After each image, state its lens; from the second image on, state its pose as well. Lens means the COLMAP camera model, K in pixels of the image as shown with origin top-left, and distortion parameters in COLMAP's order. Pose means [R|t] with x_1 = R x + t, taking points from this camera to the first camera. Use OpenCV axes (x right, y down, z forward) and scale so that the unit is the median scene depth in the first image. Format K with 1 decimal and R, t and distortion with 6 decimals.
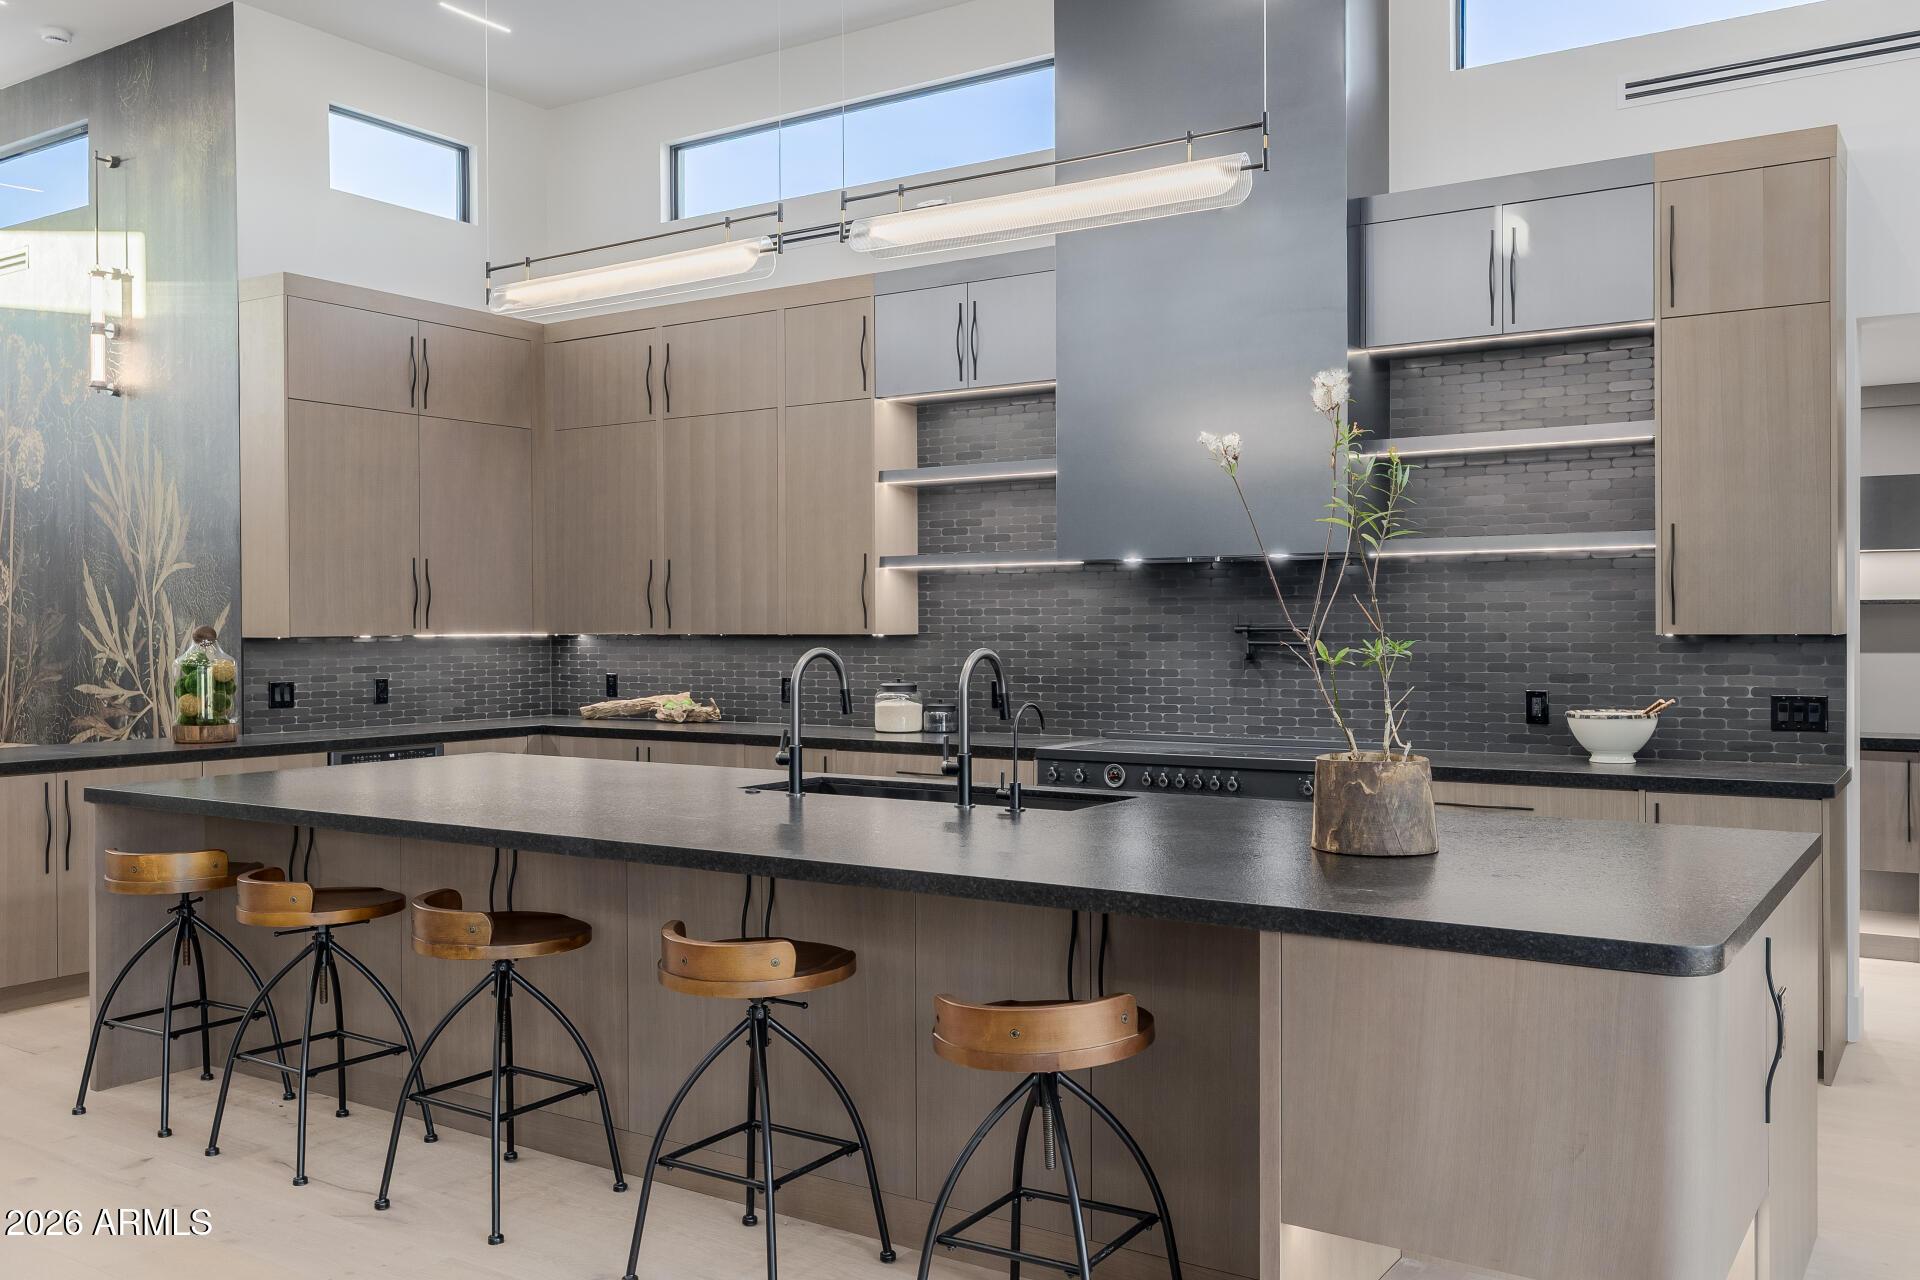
lens RADIAL K [[1586.0, 0, 960.0], [0, 1586.0, 640.0], [0, 0, 1]] dist [-0.002097, 0.006223]
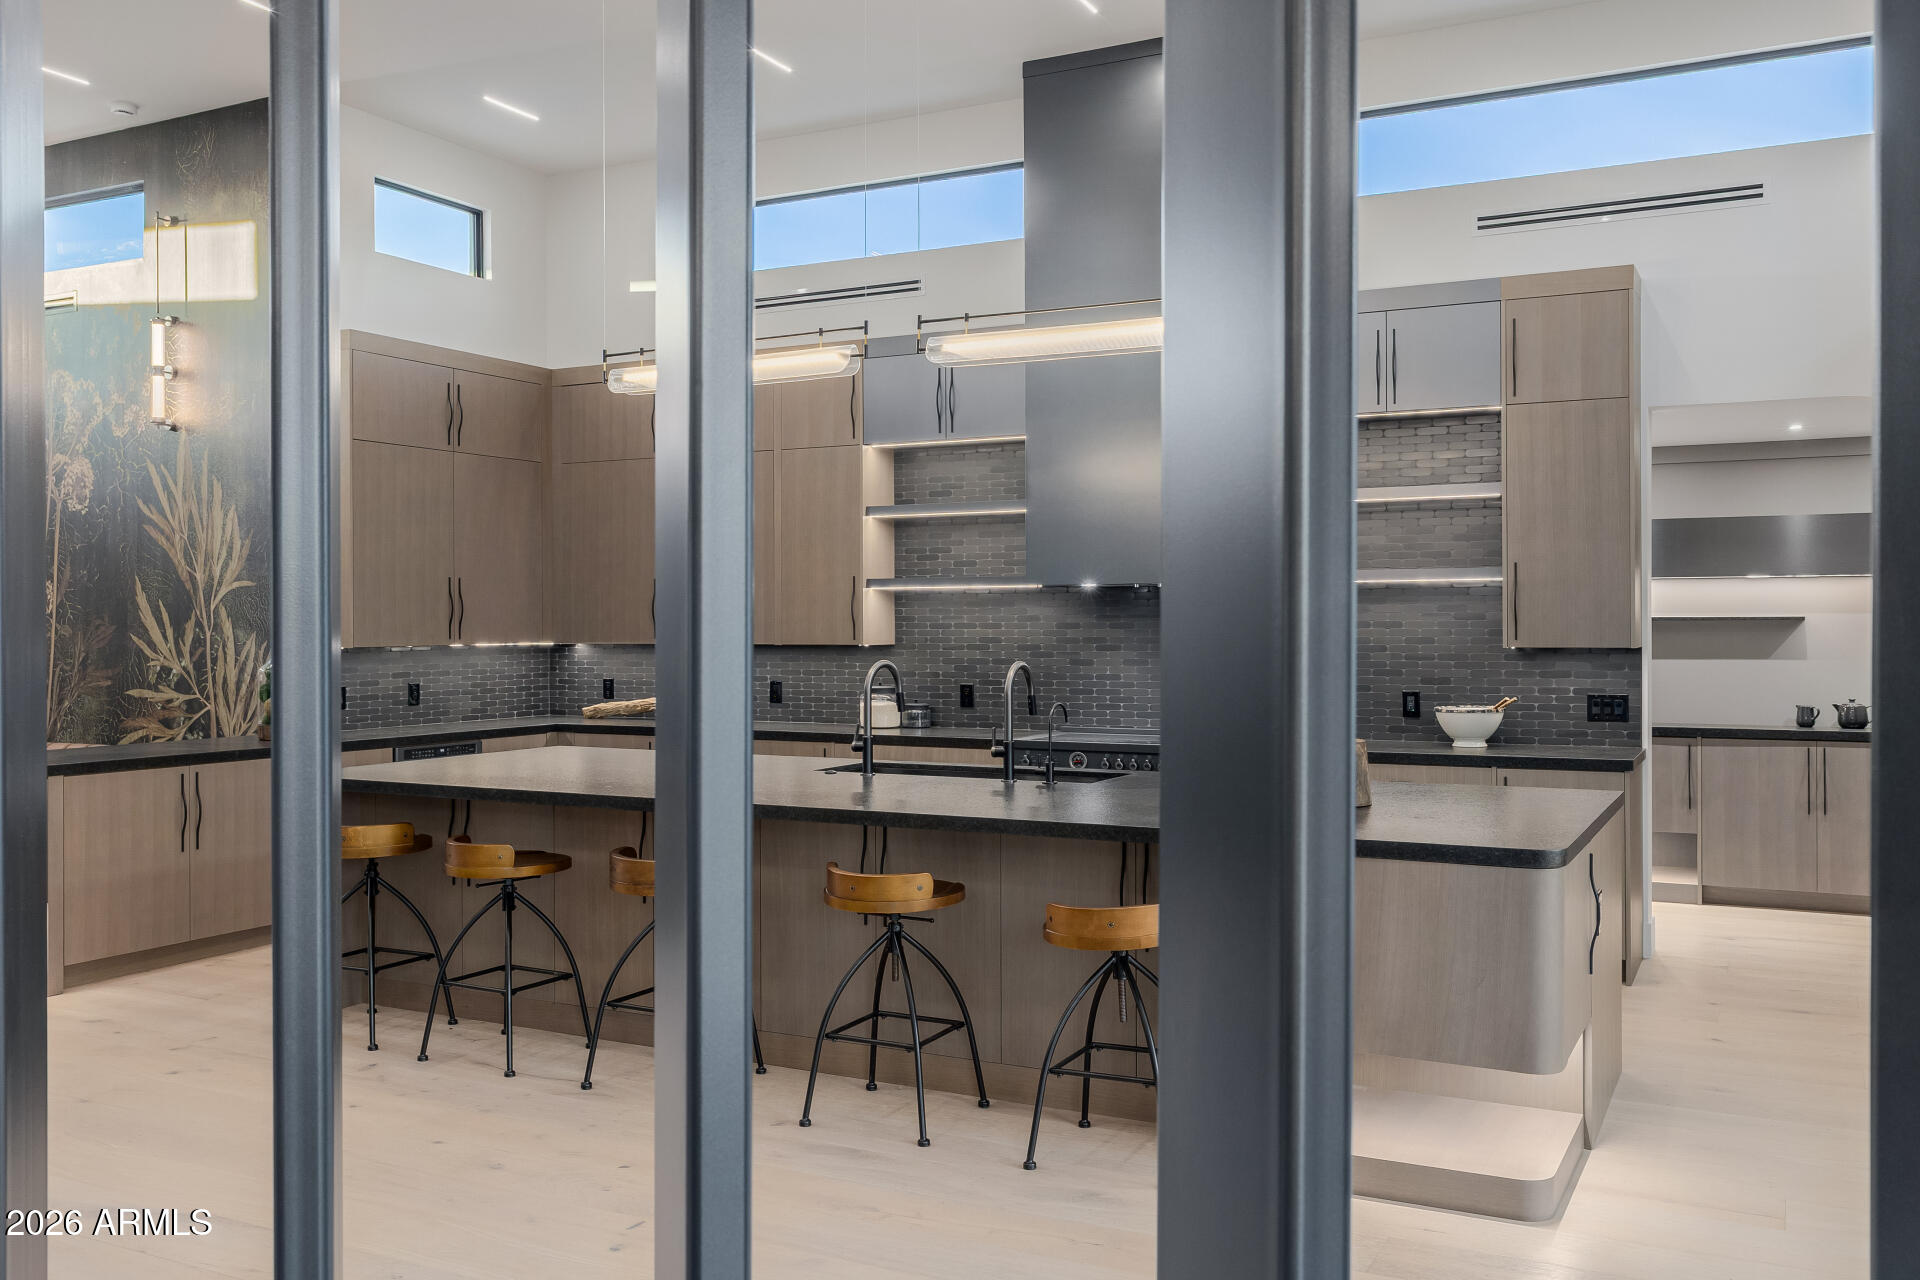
lens RADIAL K [[1623.4, 0, 962.4], [0, 1623.4, 628.8], [0, 0, 1]] dist [-0.008281, -0.001029]
pose [[0.993873, 0.000797, 0.110522, -0.115824], [-0.000173, 0.999984, -0.005656, -0.008804], [-0.110524, 0.005602, 0.993858, -0.212399]]
